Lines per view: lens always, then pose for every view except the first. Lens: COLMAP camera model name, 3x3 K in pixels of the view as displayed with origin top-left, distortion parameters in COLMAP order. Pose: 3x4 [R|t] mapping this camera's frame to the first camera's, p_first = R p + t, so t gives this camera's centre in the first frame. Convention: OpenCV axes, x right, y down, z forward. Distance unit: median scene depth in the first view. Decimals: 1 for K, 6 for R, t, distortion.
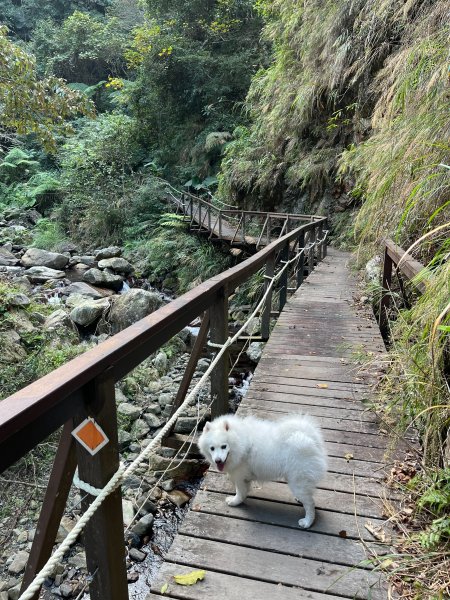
lens RADIAL K [[438.2, 0, 225.0], [0, 438.2, 300.0], [0, 0, 1]] dist [0.050217, -0.076371]
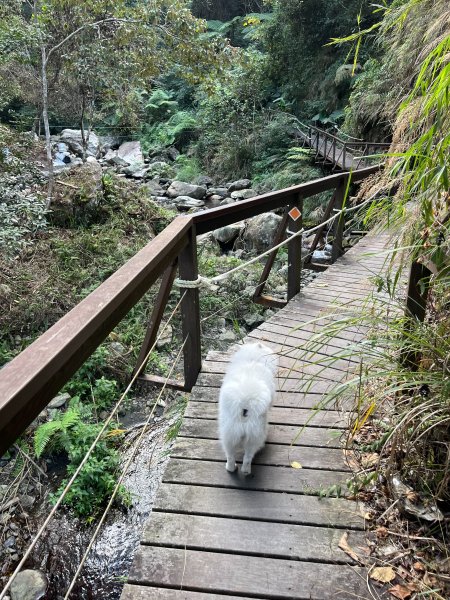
lens RADIAL K [[444.1, 0, 225.0], [0, 444.1, 300.0], [0, 0, 1]] dist [0.030582, -0.031331]
pose [[0.966260, 0.068333, -0.248340, 0.001971], [-0.035621, 0.990353, 0.133909, 0.033677], [0.255095, -0.120545, 0.959373, -0.141122]]
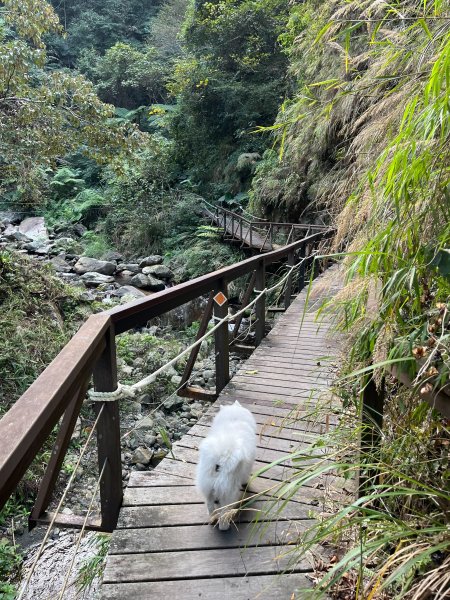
lens RADIAL K [[442.5, 0, 228.2], [0, 442.5, 300.0], [0, 0, 1]] dist [0.067629, -0.097971]
pose [[0.998587, 0.002952, -0.053061, -0.006724], [-0.004565, 0.999530, -0.030304, 0.026958], [0.052947, 0.030503, 0.998131, -0.122712]]
